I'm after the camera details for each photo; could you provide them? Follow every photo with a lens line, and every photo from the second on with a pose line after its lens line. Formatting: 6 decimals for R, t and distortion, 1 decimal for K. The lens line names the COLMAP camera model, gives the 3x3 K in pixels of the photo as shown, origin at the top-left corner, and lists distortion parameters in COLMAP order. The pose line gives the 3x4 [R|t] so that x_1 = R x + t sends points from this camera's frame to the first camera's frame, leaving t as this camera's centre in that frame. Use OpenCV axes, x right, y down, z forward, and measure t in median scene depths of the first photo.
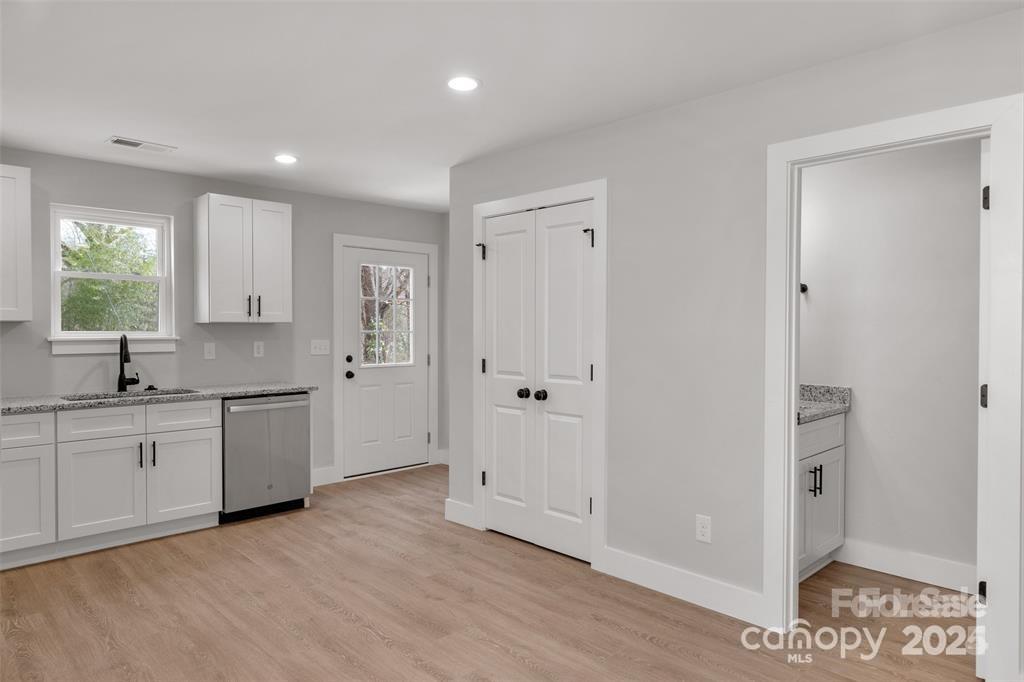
lens RADIAL K [[648.1, 0, 517.0], [0, 648.1, 338.9], [0, 0, 1]] dist [0.011859, 0.000718]
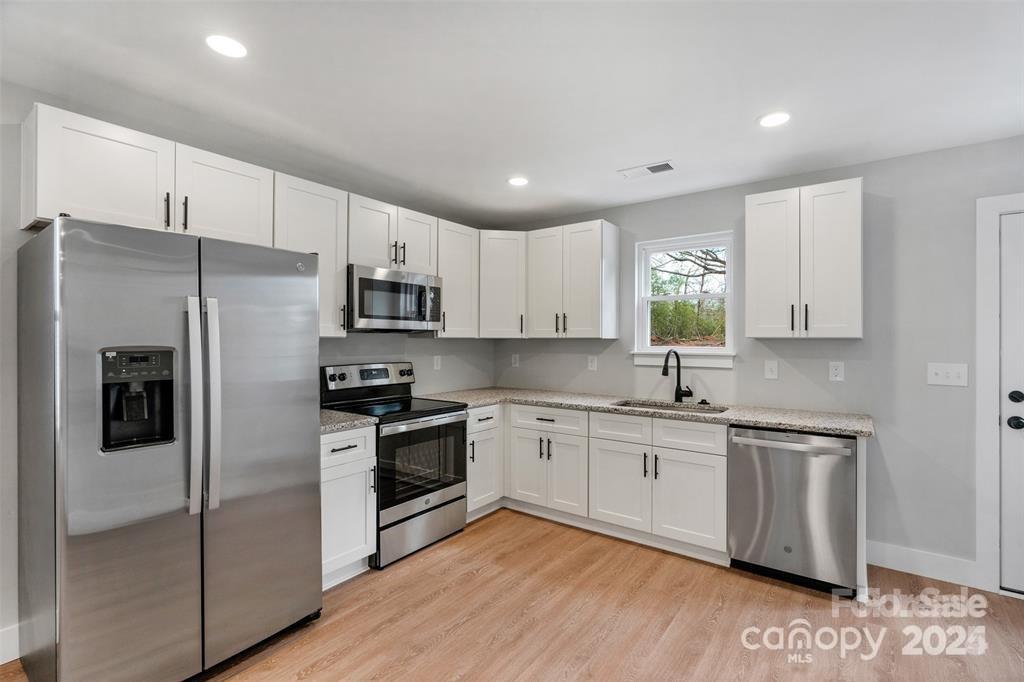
lens RADIAL K [[465.2, 0, 523.1], [0, 465.2, 339.8], [0, 0, 1]] dist [-0.002875, -0.000440]
pose [[0.171801, -0.002506, -0.985128, 0.116189], [-0.020447, 0.999772, -0.006109, -0.013192], [0.984919, 0.021192, 0.171711, 0.608702]]
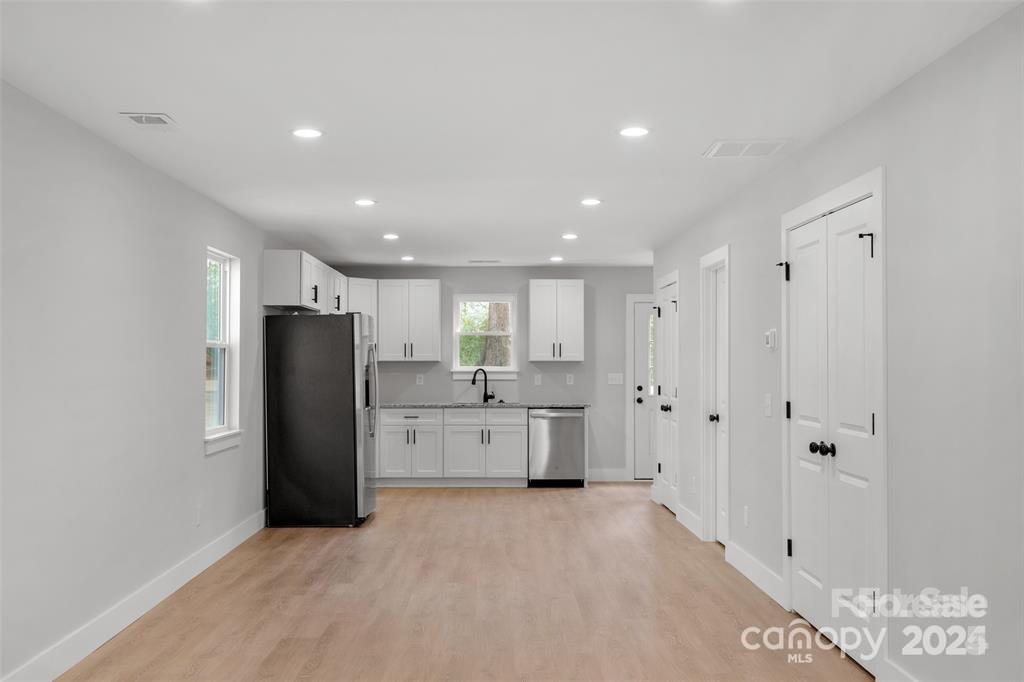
lens RADIAL K [[992.3, 0, 504.6], [0, 992.3, 344.1], [0, 0, 1]] dist [-0.015967, 0.000000]
pose [[0.727737, -0.015636, -0.685679, 1.185074], [-0.011654, 0.999314, -0.035156, 0.019869], [0.685758, 0.033575, 0.727055, -0.830587]]
